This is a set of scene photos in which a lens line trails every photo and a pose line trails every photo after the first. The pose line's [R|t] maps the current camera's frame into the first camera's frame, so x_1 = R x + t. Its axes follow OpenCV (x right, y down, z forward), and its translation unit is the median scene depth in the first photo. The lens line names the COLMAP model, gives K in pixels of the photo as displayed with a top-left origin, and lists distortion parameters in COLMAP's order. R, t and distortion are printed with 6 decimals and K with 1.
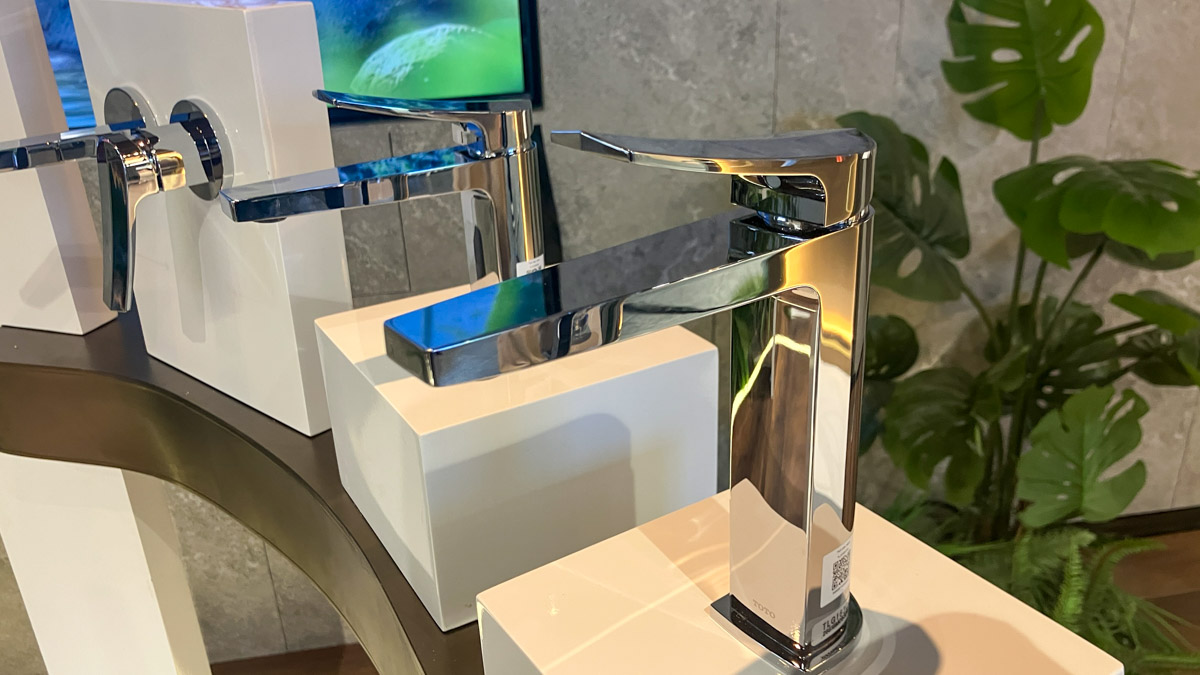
lens RADIAL K [[997.9, 0, 594.1], [0, 997.9, 365.2], [0, 0, 1]] dist [0.017176, 0.008926]
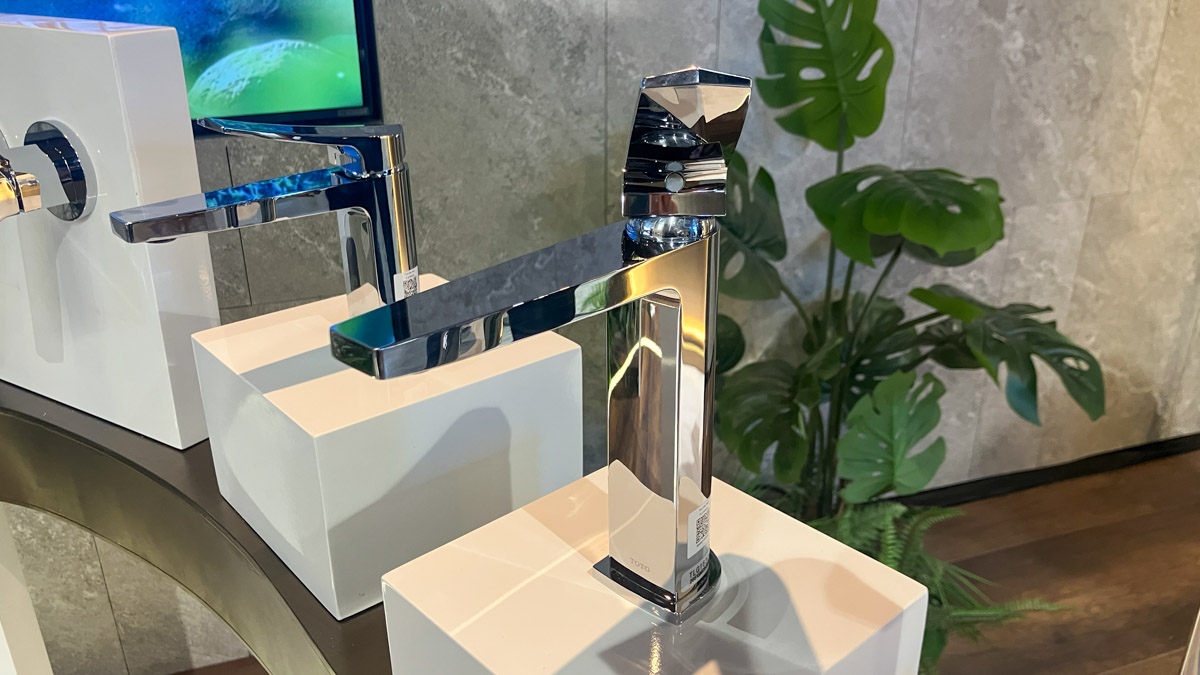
lens RADIAL K [[996.0, 0, 586.2], [0, 996.0, 364.0], [0, 0, 1]] dist [0.020036, 0.003050]
pose [[0.986753, -0.040071, 0.157205, -0.016611], [0.041325, 0.999135, -0.004714, 0.002935], [-0.156880, 0.011148, 0.987555, -0.036584]]
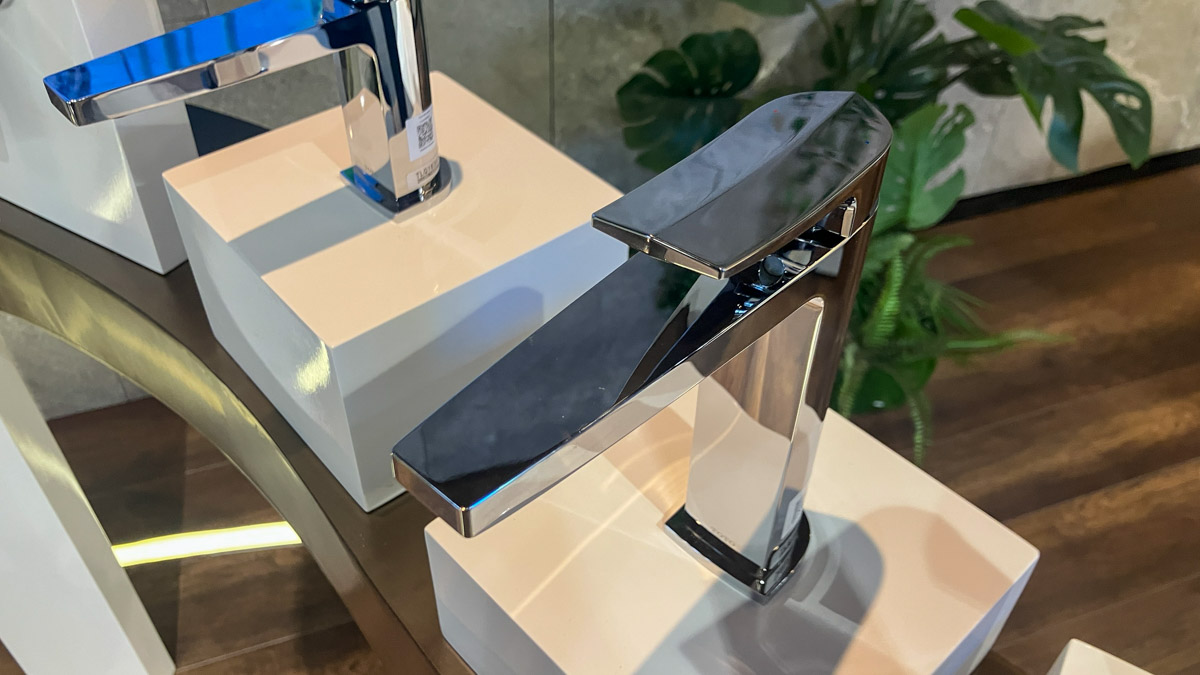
lens RADIAL K [[996.0, 0, 586.2], [0, 996.0, 364.0], [0, 0, 1]] dist [0.020036, 0.003050]
pose [[0.982973, -0.088446, 0.161064, -0.029907], [0.031516, 0.944699, 0.326421, -0.066533], [-0.181027, -0.315787, 0.931401, 0.031122]]
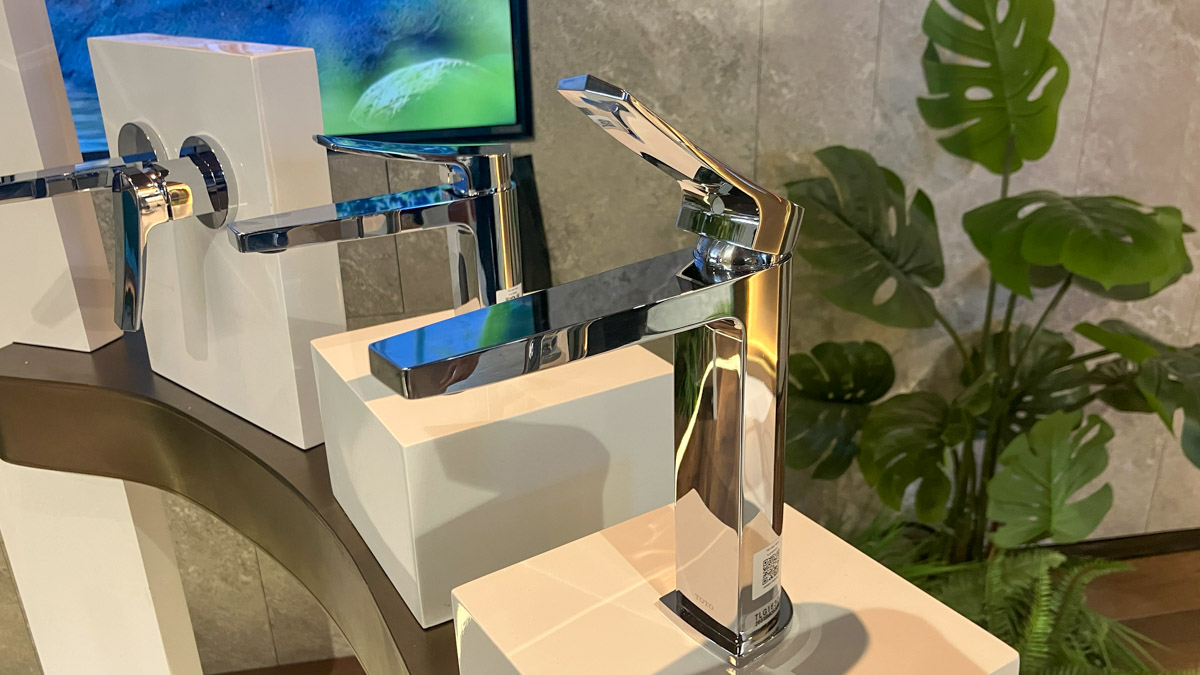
lens RADIAL K [[994.7, 0, 593.8], [0, 994.7, 362.8], [0, 0, 1]] dist [0.028389, 0.000792]
pose [[0.999934, 0.010687, 0.004254, 0.009318], [-0.010583, 0.999658, -0.023928, 0.000469], [-0.004508, 0.023881, 0.999705, -0.033501]]
